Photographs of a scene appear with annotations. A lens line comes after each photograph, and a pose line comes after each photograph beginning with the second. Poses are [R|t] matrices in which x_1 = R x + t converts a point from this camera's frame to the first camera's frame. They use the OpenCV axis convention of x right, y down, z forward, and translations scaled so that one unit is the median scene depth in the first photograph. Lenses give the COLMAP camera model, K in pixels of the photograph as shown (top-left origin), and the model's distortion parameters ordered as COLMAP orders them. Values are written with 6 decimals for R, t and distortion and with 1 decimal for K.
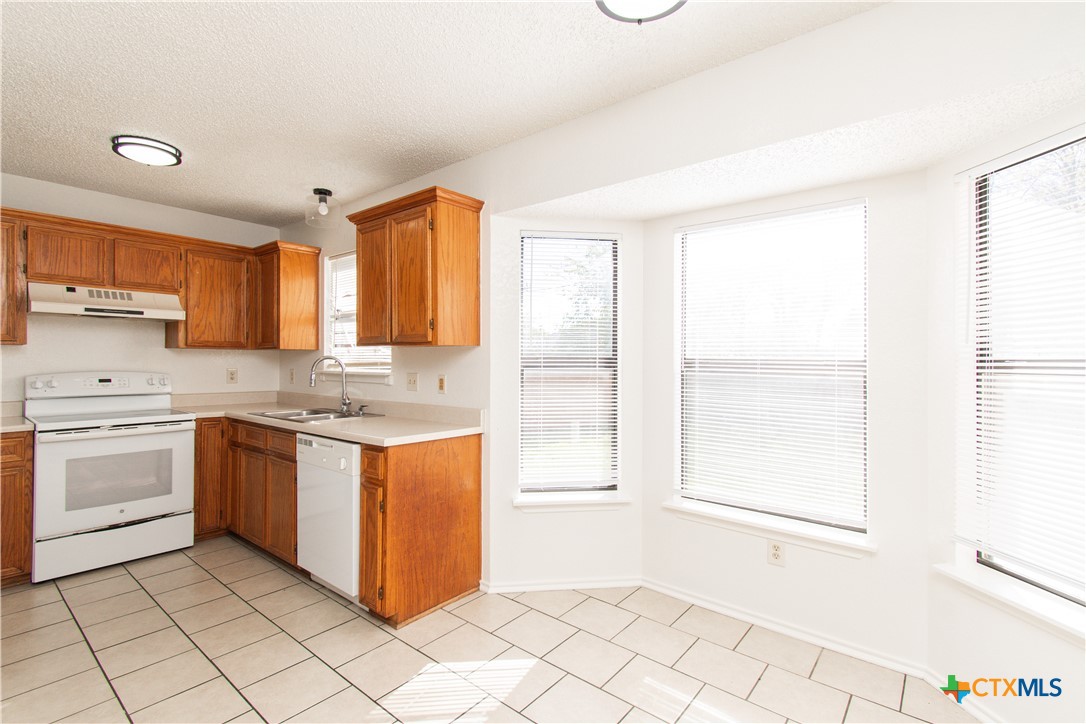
lens RADIAL K [[499.0, 0, 543.0], [0, 499.0, 362.0], [0, 0, 1]] dist [-0.001010, -0.000319]
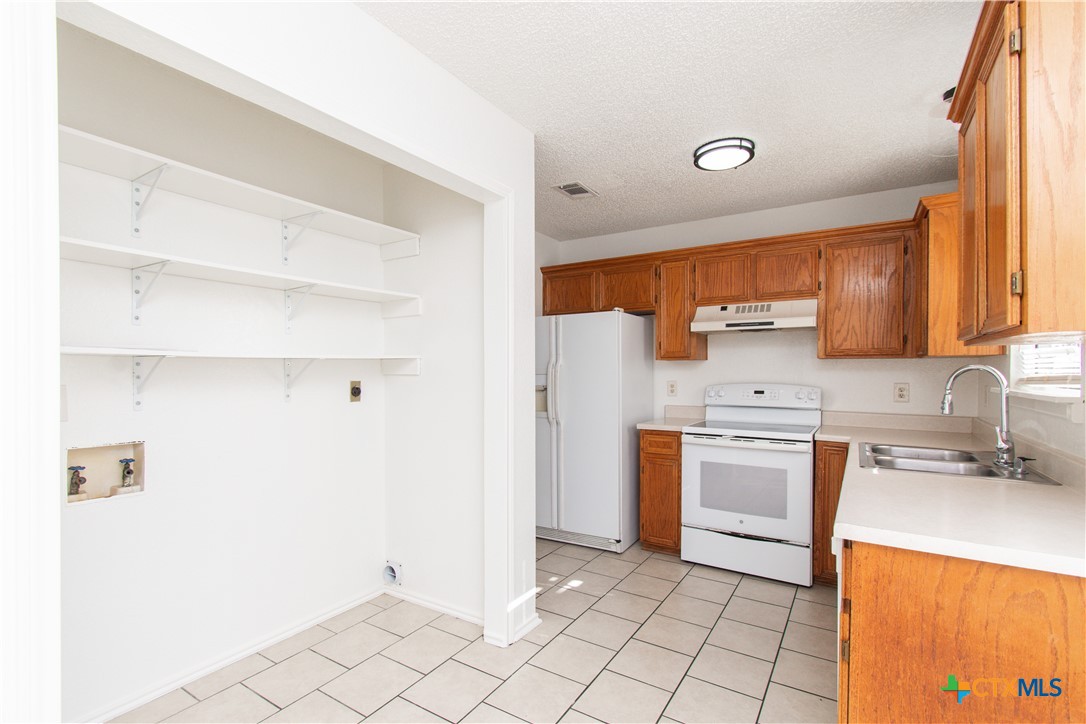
lens RADIAL K [[508.6, 0, 540.2], [0, 508.6, 381.5], [0, 0, 1]] dist [-0.000024, 0.000183]
pose [[0.114189, 0.015907, -0.993332, 0.118869], [-0.001303, 0.999873, 0.015862, -0.001038], [0.993458, -0.000517, 0.114195, 0.437889]]
